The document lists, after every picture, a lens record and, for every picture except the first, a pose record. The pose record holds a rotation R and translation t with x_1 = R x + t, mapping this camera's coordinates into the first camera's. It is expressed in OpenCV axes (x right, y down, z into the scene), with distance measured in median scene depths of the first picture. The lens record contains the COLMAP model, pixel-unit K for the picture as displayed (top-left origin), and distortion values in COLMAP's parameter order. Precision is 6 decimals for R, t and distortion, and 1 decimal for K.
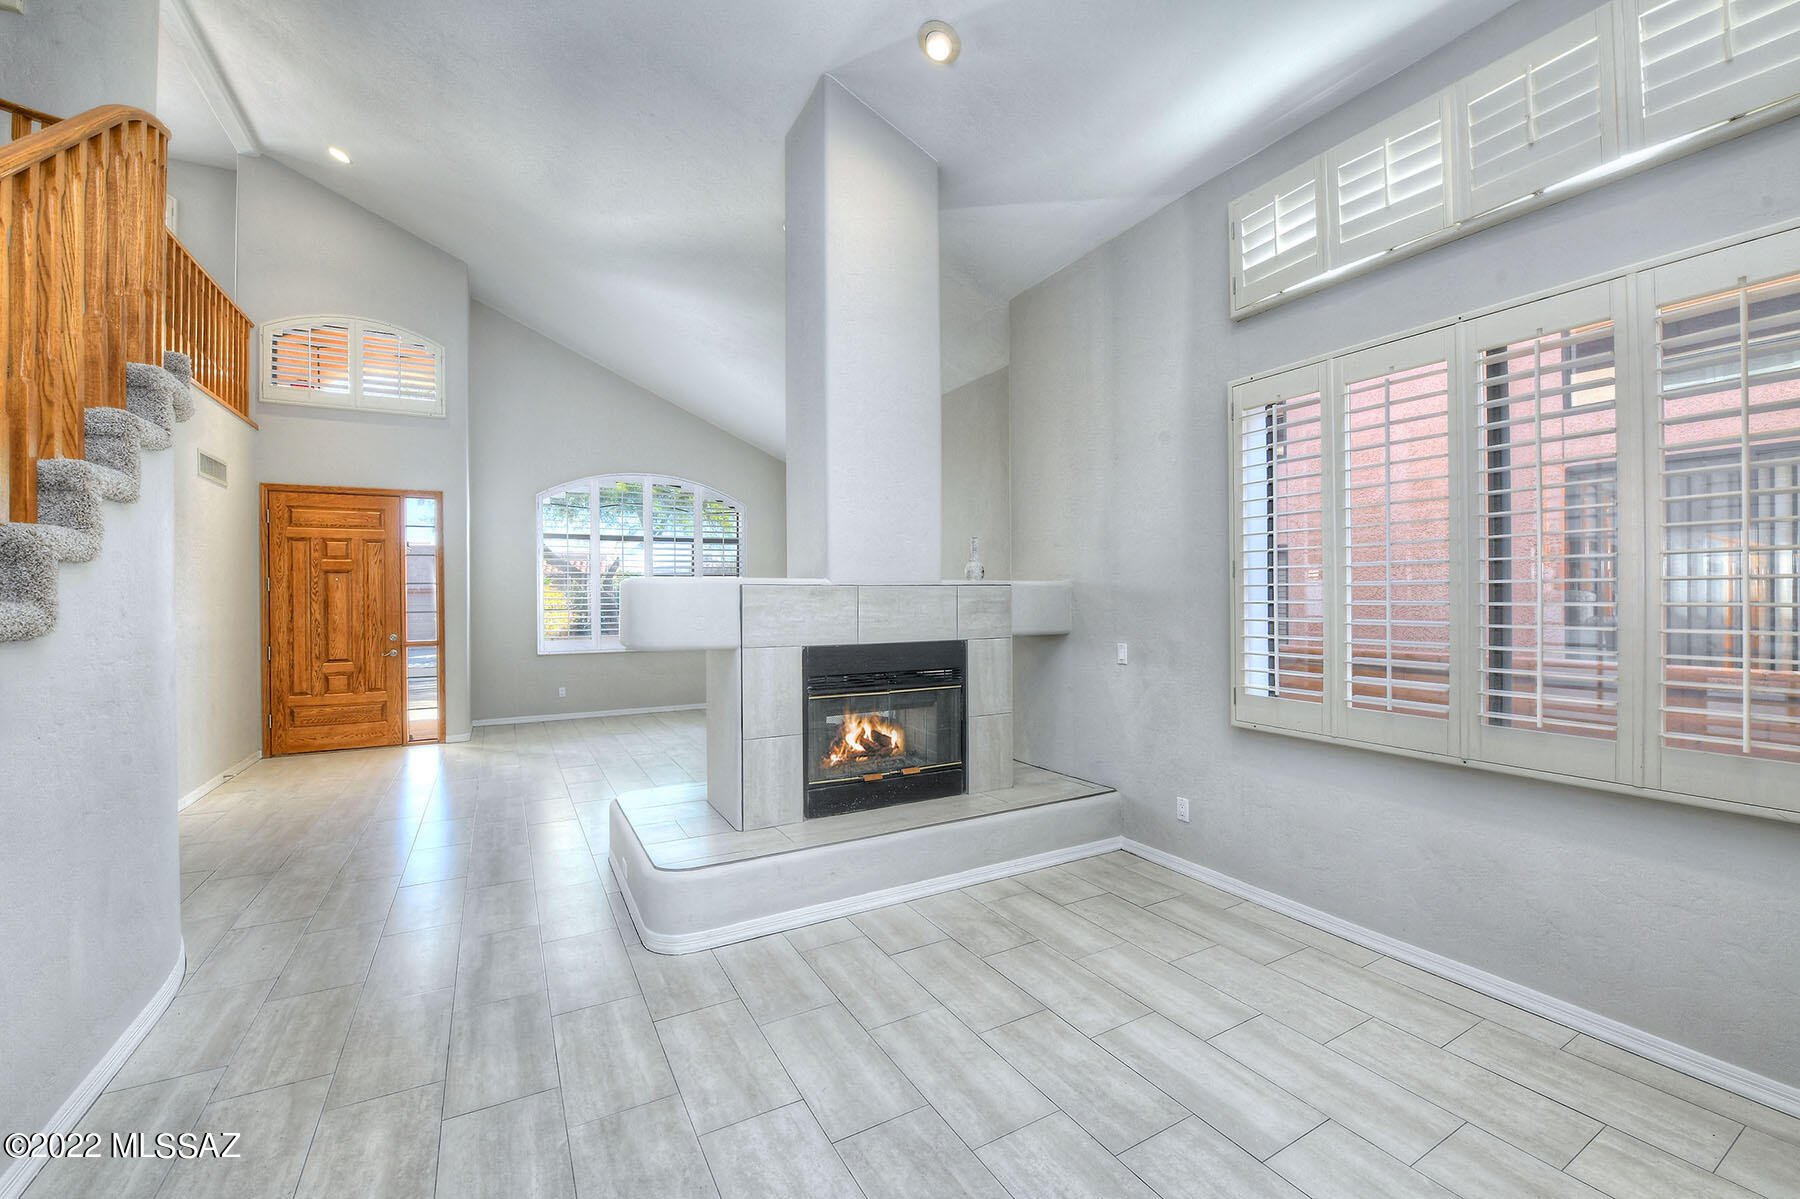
lens RADIAL K [[722.4, 0, 879.6], [0, 722.4, 588.9], [0, 0, 1]] dist [-0.017719, -0.000482]
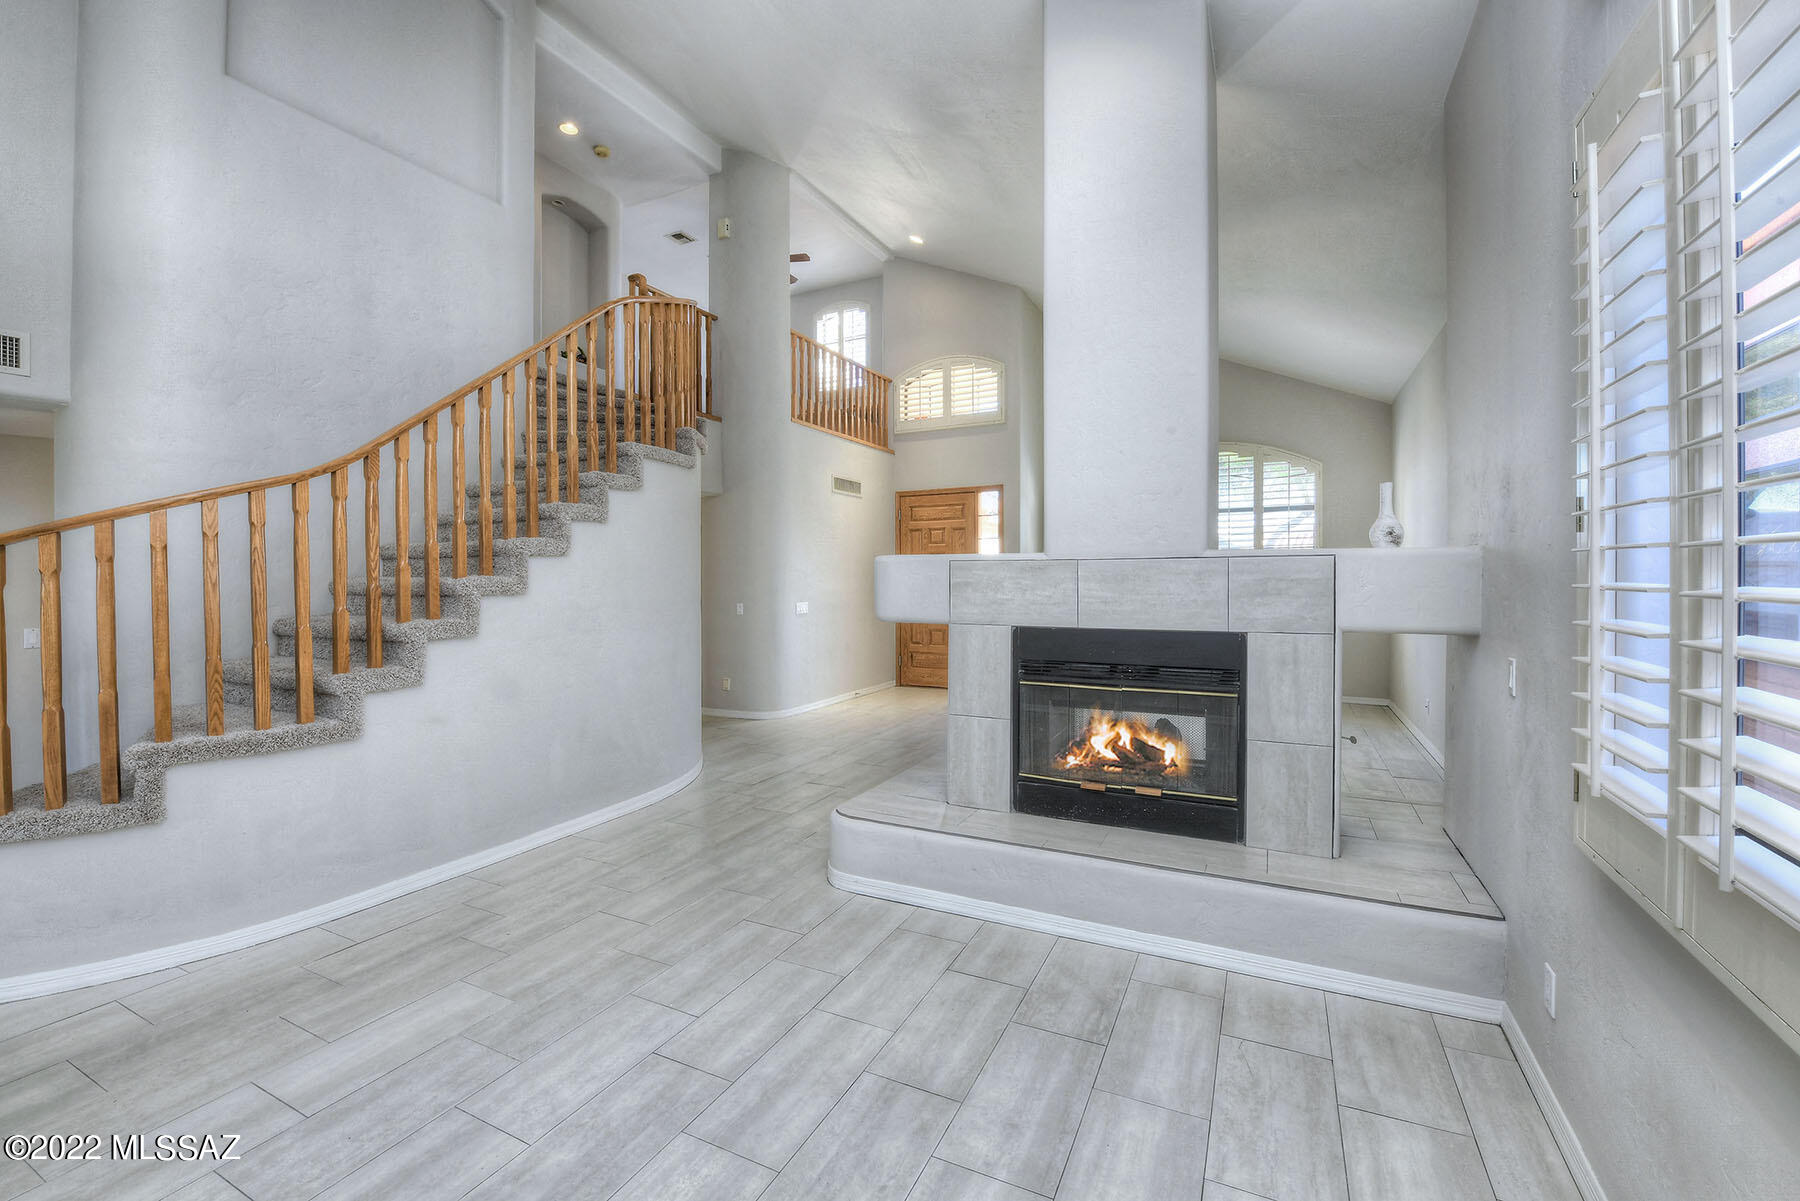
lens RADIAL K [[722.4, 0, 930.4], [0, 722.4, 579.1], [0, 0, 1]] dist [-0.017719, -0.000482]
pose [[0.594197, 0.008950, -0.804269, 0.601116], [0.006858, 0.999845, 0.016193, 0.002920], [0.804290, -0.015137, 0.594044, 0.375219]]
